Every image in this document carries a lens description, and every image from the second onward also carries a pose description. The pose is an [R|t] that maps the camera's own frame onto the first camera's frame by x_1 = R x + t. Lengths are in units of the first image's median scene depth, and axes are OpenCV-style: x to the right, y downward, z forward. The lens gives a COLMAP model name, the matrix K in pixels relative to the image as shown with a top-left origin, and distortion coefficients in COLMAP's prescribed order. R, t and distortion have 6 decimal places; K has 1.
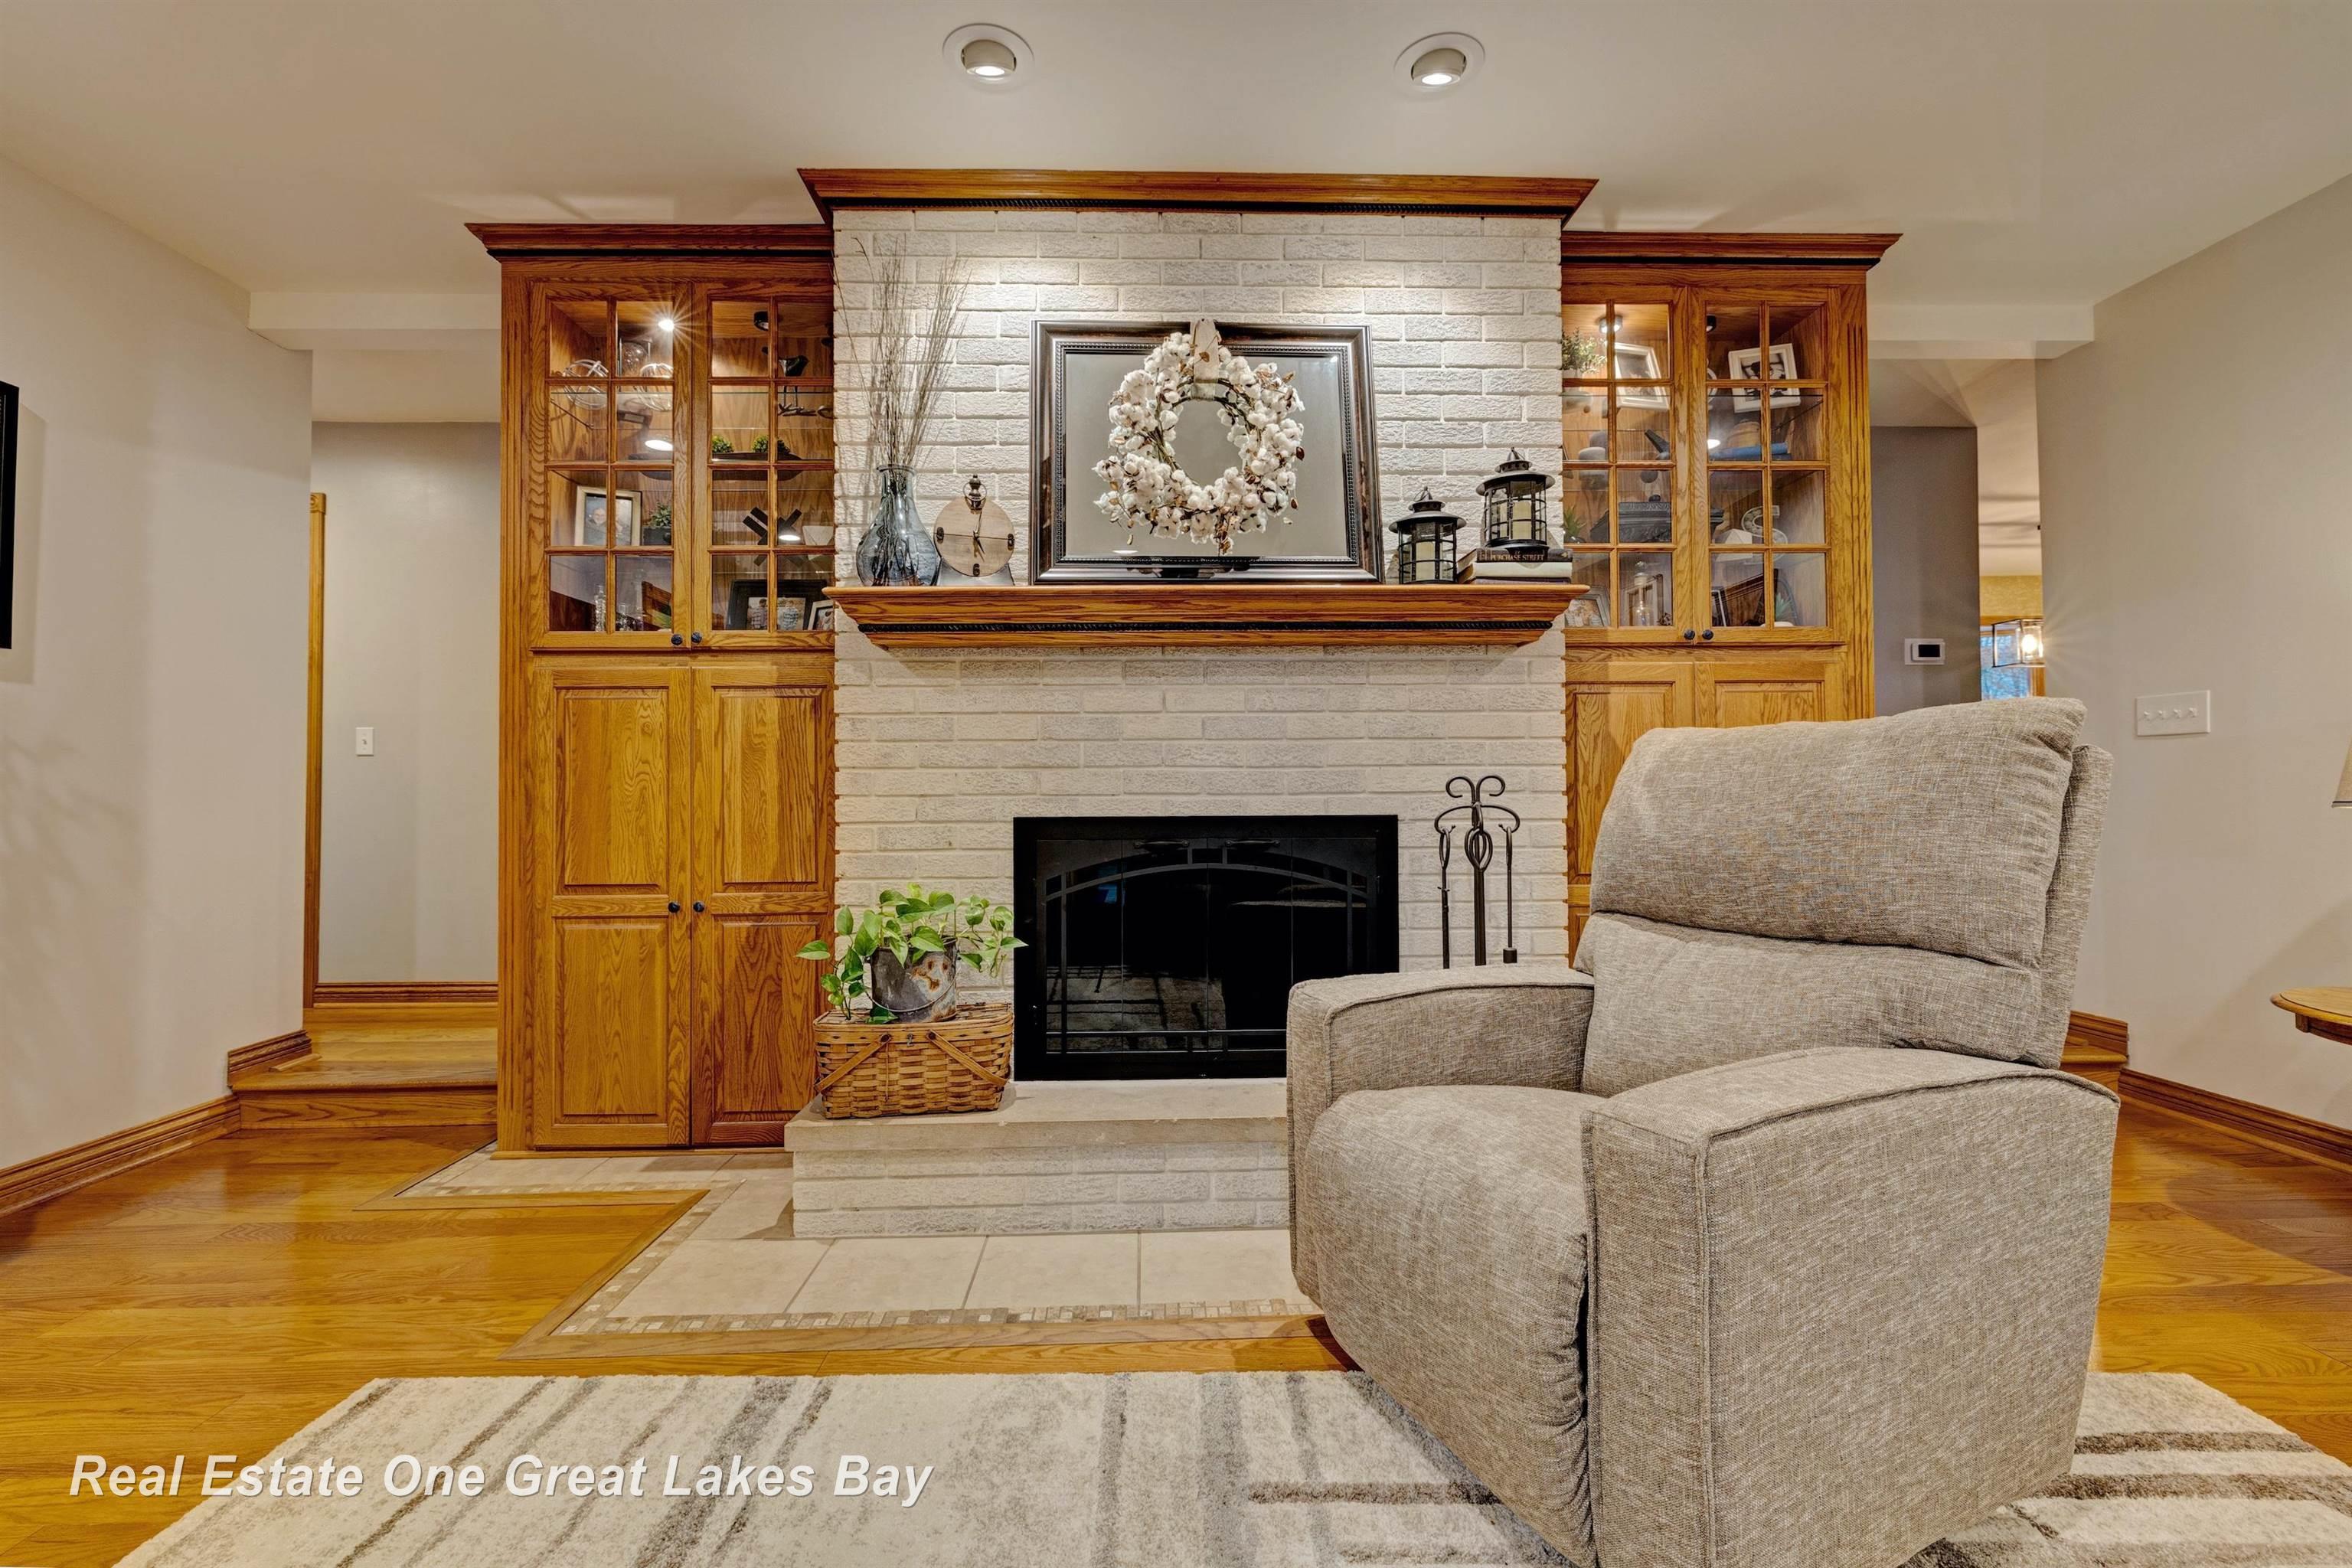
lens RADIAL K [[1008.2, 0, 1173.9], [0, 1008.2, 777.8], [0, 0, 1]] dist [-0.000795, 0.000046]
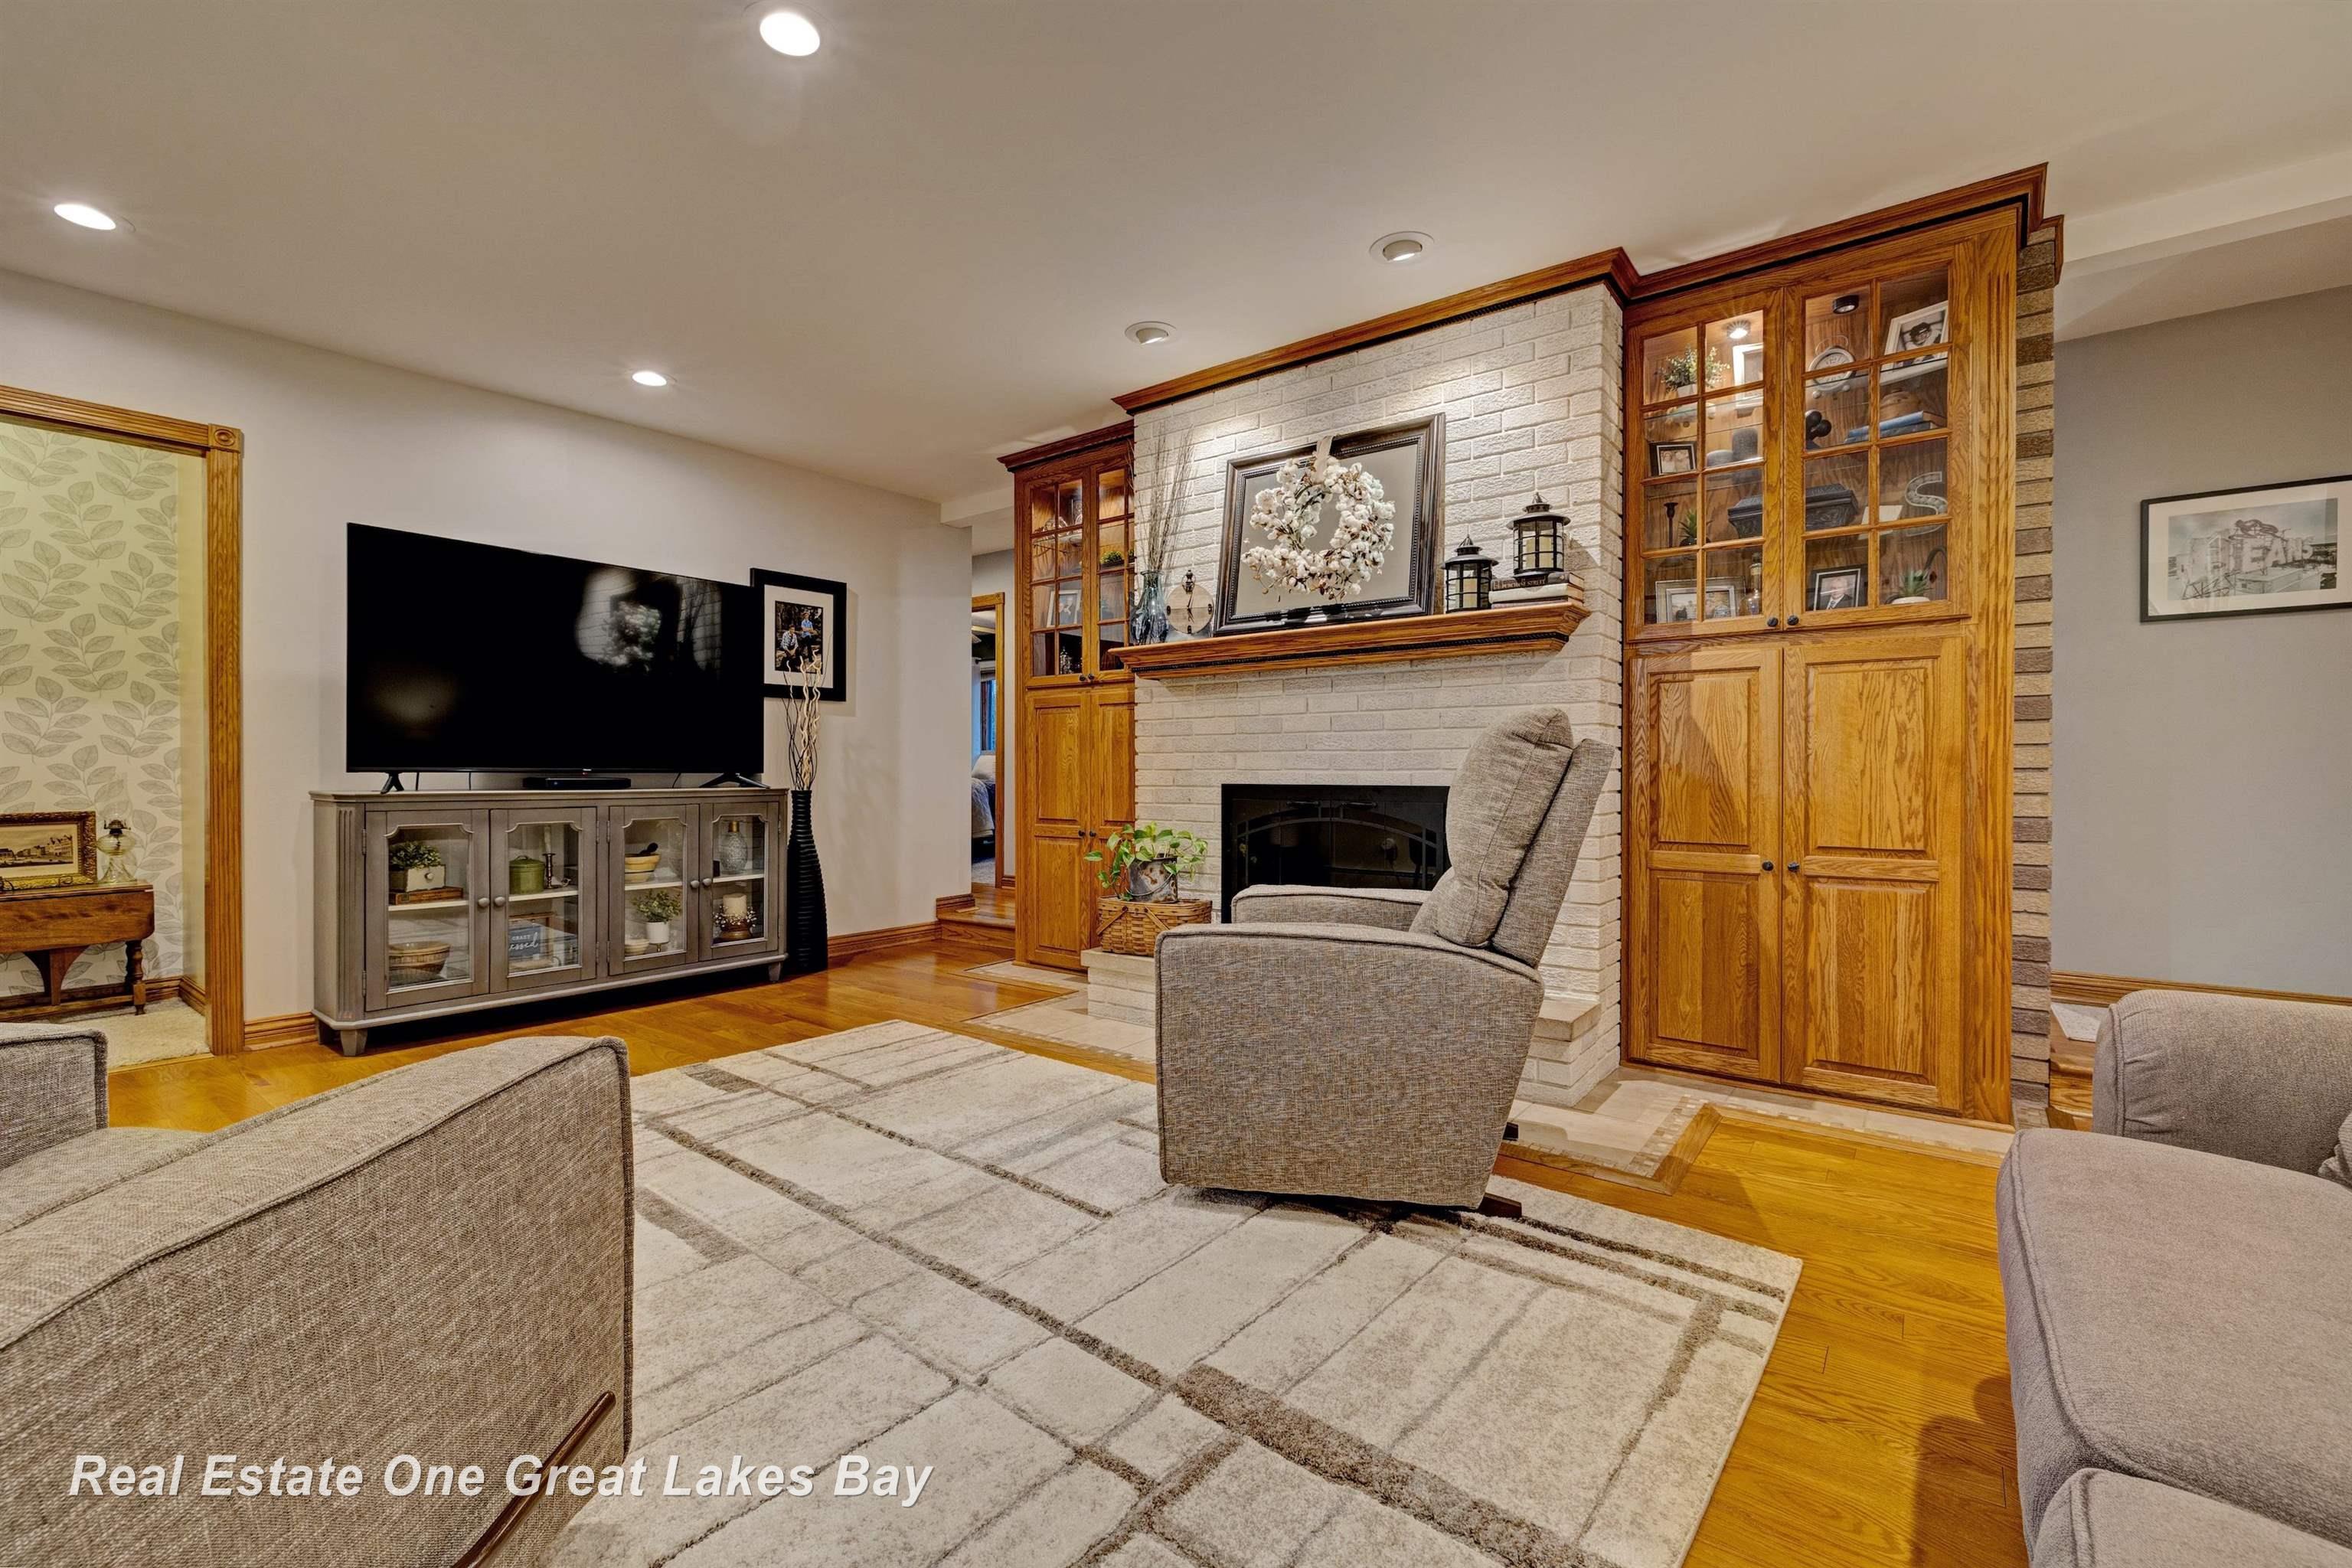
lens RADIAL K [[1008.2, 0, 1173.9], [0, 1008.2, 777.8], [0, 0, 1]] dist [-0.000795, 0.000046]
pose [[0.772315, 0.010523, -0.635153, 0.765401], [0.007281, 0.999650, 0.025416, -0.010270], [0.635198, -0.024254, 0.771968, -0.247138]]
